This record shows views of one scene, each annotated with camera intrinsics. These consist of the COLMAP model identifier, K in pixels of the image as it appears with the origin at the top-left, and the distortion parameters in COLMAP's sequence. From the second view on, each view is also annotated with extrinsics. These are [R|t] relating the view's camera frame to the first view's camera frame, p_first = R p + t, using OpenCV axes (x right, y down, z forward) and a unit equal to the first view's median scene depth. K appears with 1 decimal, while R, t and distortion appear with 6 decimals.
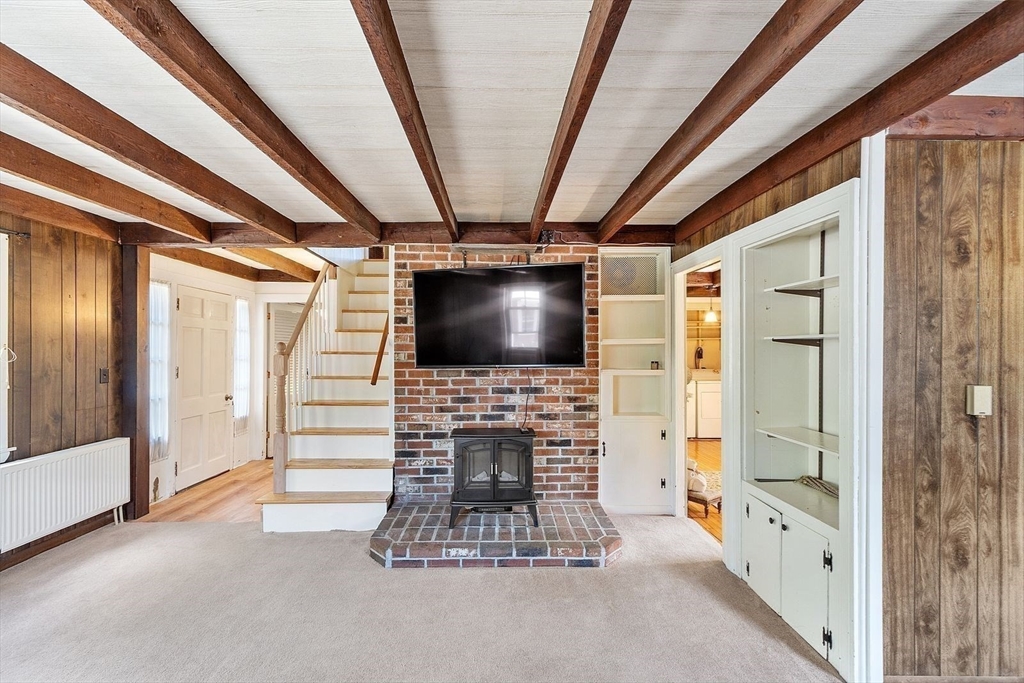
lens RADIAL K [[444.7, 0, 508.0], [0, 444.7, 351.3], [0, 0, 1]] dist [0.002481, 0.000278]
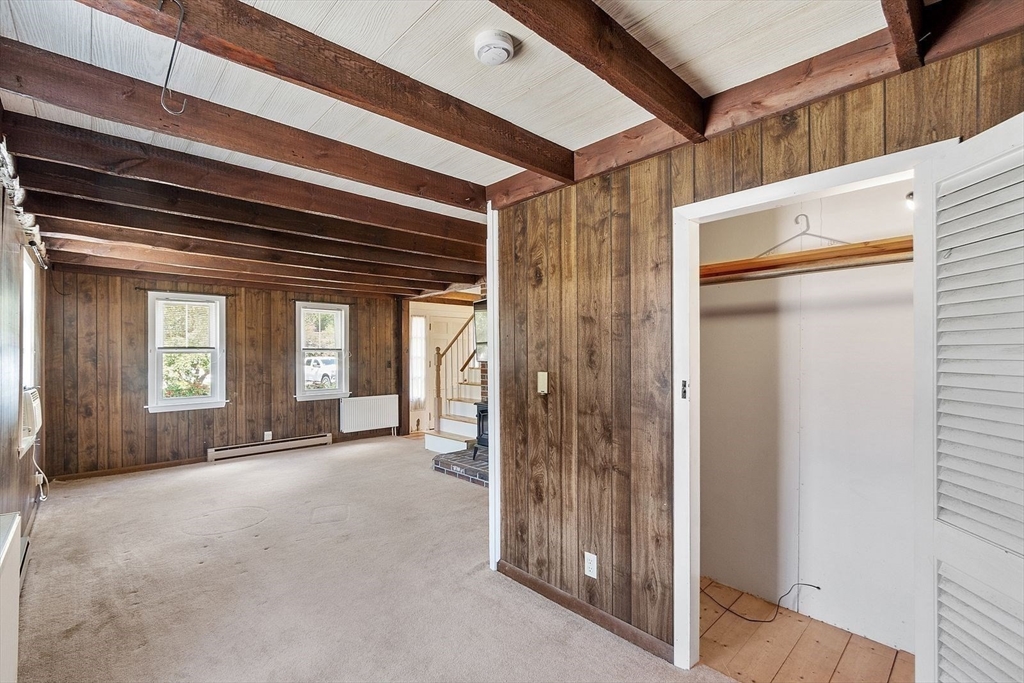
lens RADIAL K [[444.7, 0, 508.0], [0, 444.7, 351.3], [0, 0, 1]] dist [0.002481, 0.000278]
pose [[0.677293, -0.009345, -0.735654, 1.978028], [0.006764, 0.999956, -0.006475, 0.021186], [0.735682, -0.000591, 0.677327, -0.017493]]
